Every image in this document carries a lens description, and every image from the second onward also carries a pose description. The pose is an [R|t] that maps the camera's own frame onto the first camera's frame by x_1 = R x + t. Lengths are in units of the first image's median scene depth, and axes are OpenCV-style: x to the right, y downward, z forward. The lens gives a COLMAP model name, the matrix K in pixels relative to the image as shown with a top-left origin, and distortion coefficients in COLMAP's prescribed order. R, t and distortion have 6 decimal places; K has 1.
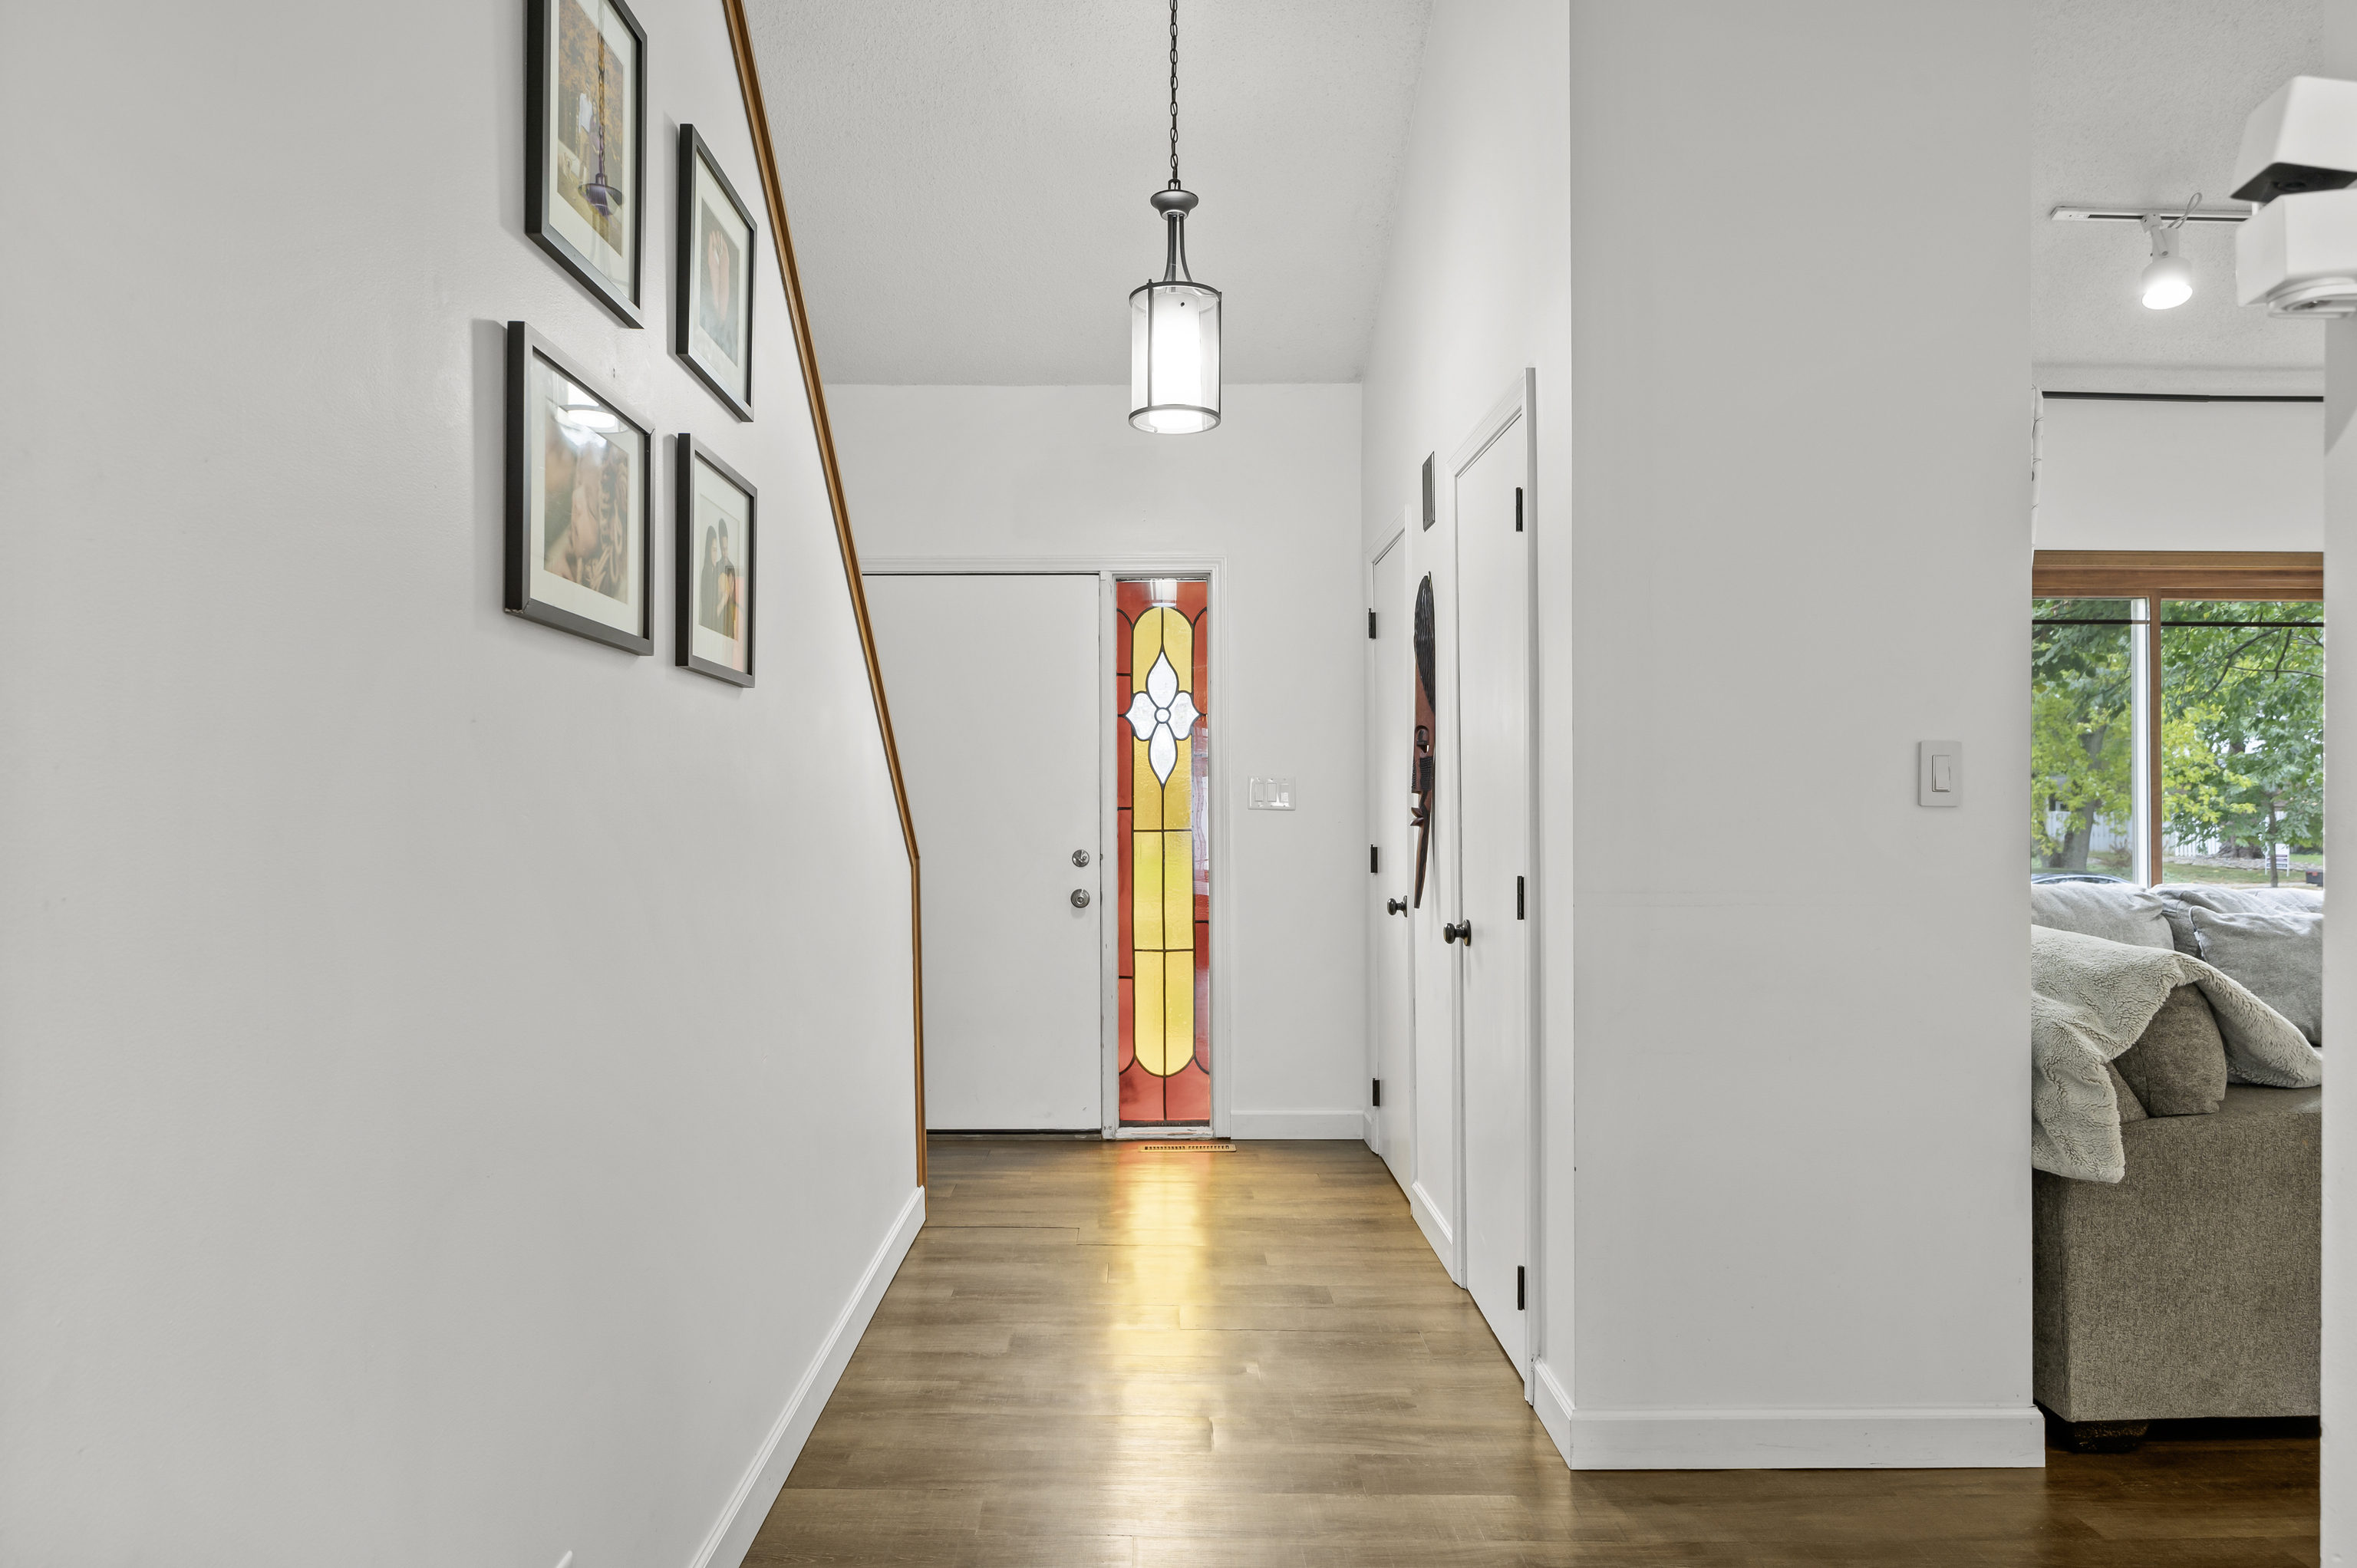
lens RADIAL K [[1408.1, 0, 1168.7], [0, 1408.1, 809.4], [0, 0, 1]] dist [0.001468, -0.000128]
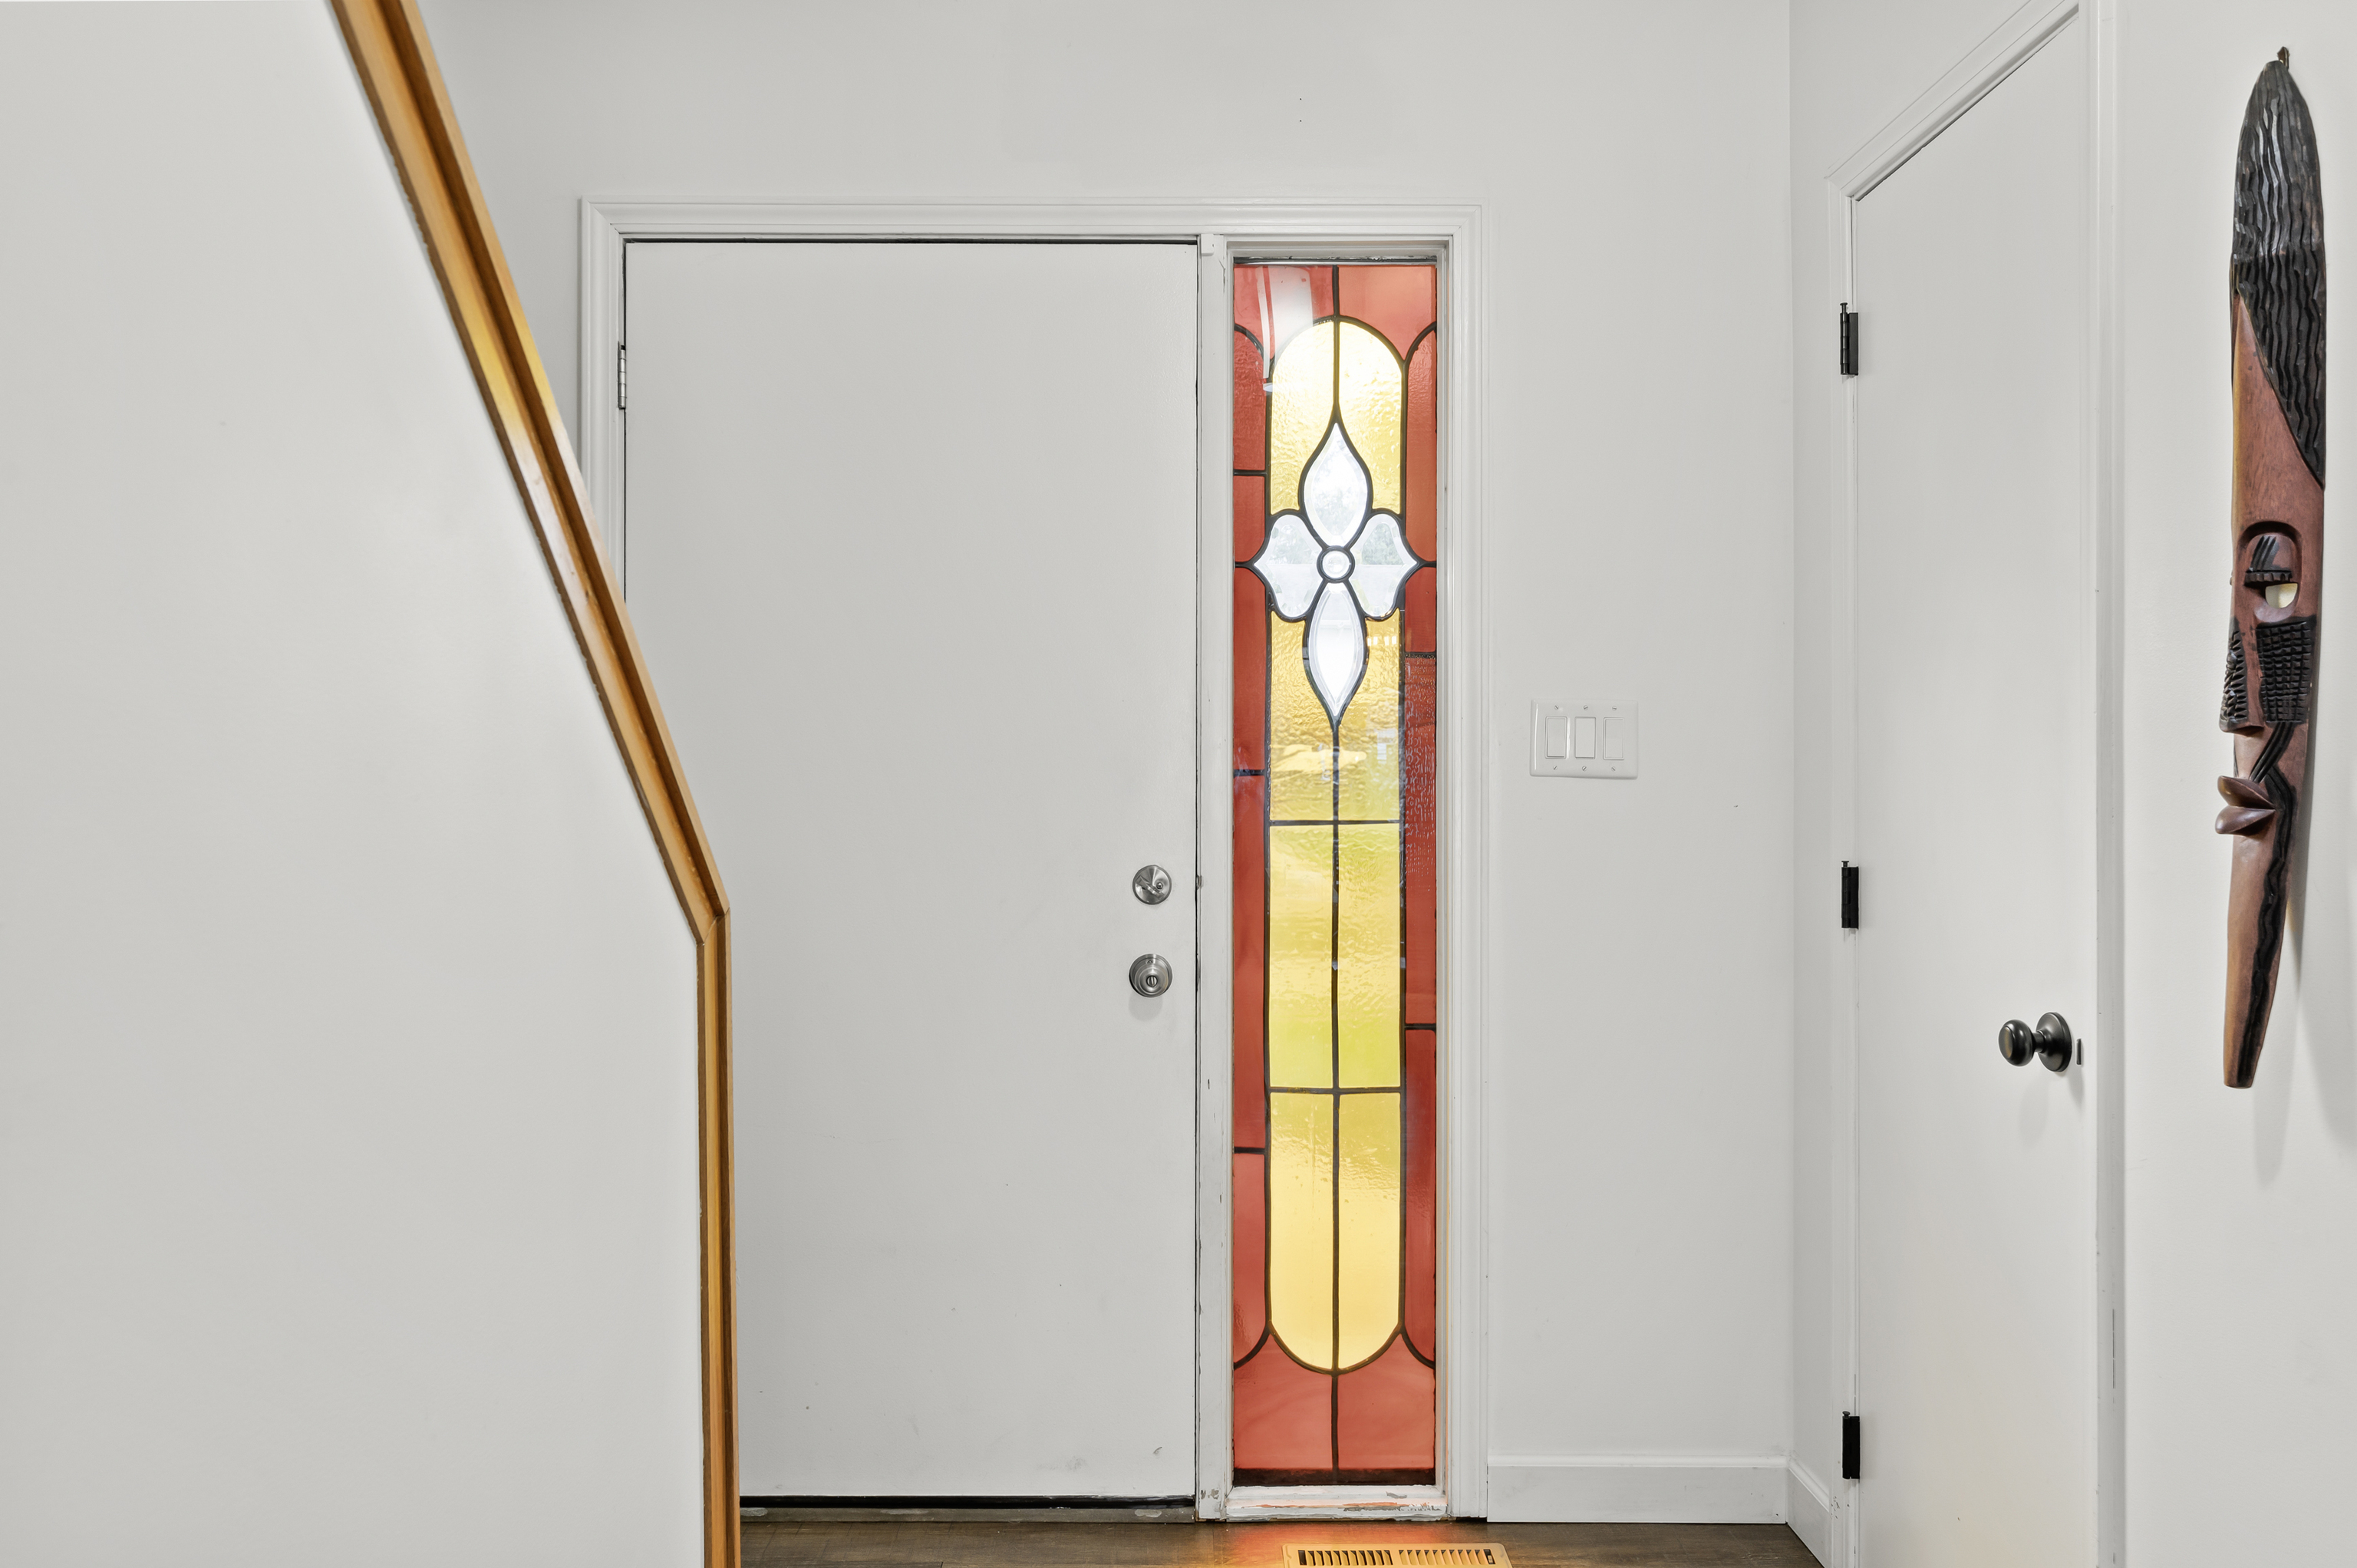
lens RADIAL K [[1647.5, 0, 1178.5], [0, 1647.5, 784.0], [0, 0, 1]] dist [-0.025323, -0.001137]
pose [[0.999865, 0.007051, -0.014826, -0.046219], [-0.006919, 0.999936, 0.008965, -0.001437], [0.014888, -0.008861, 0.999850, 0.479338]]
